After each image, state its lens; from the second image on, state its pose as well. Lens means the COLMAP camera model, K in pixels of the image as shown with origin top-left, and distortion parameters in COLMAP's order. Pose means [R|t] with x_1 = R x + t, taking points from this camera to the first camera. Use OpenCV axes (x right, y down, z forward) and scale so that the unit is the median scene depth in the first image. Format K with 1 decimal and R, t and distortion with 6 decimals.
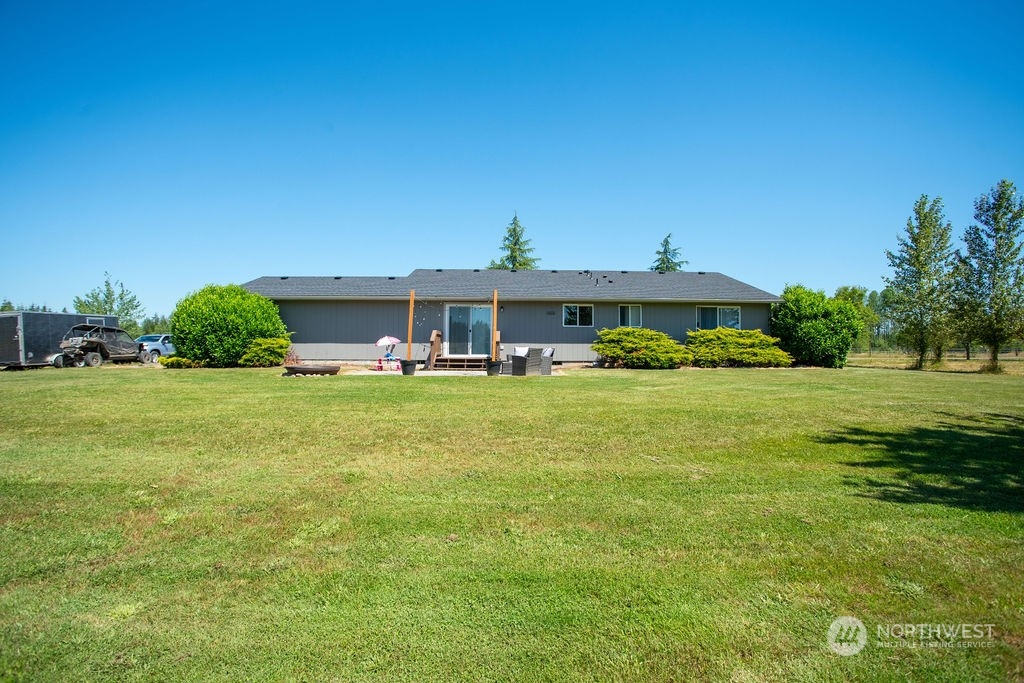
lens RADIAL K [[487.7, 0, 515.5], [0, 487.7, 345.0], [0, 0, 1]] dist [-0.021910, 0.000592]
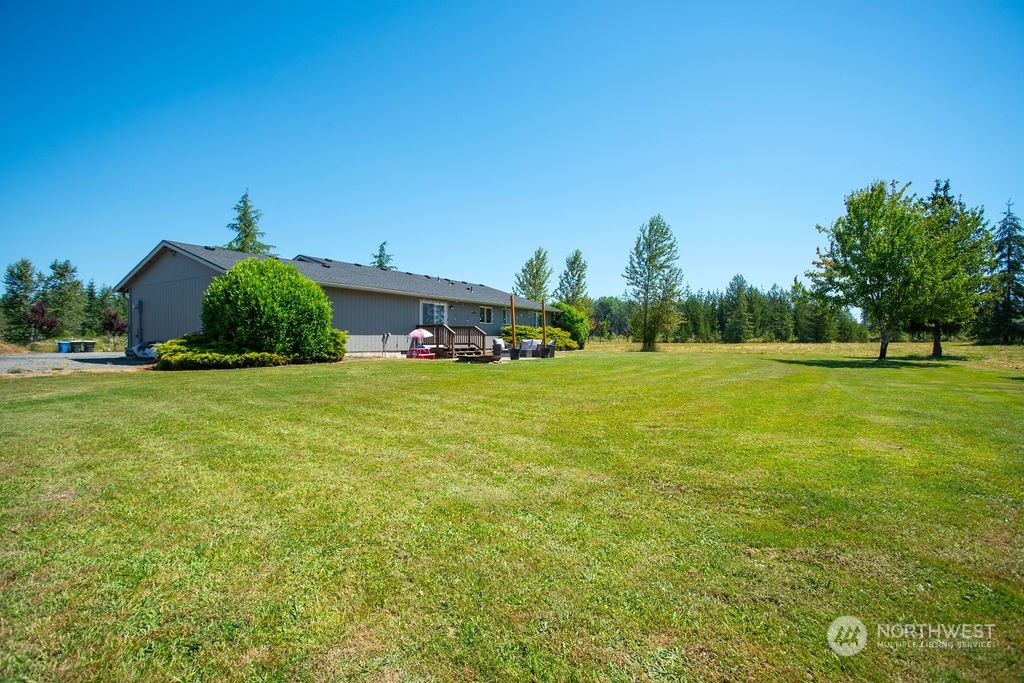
lens RADIAL K [[487.7, 0, 515.7], [0, 487.7, 339.5], [0, 0, 1]] dist [-0.021910, 0.000592]
pose [[0.552541, -0.003337, 0.833479, -0.955741], [0.001586, 0.999994, 0.002952, 0.003053], [-0.833484, -0.000309, 0.552543, 0.199915]]
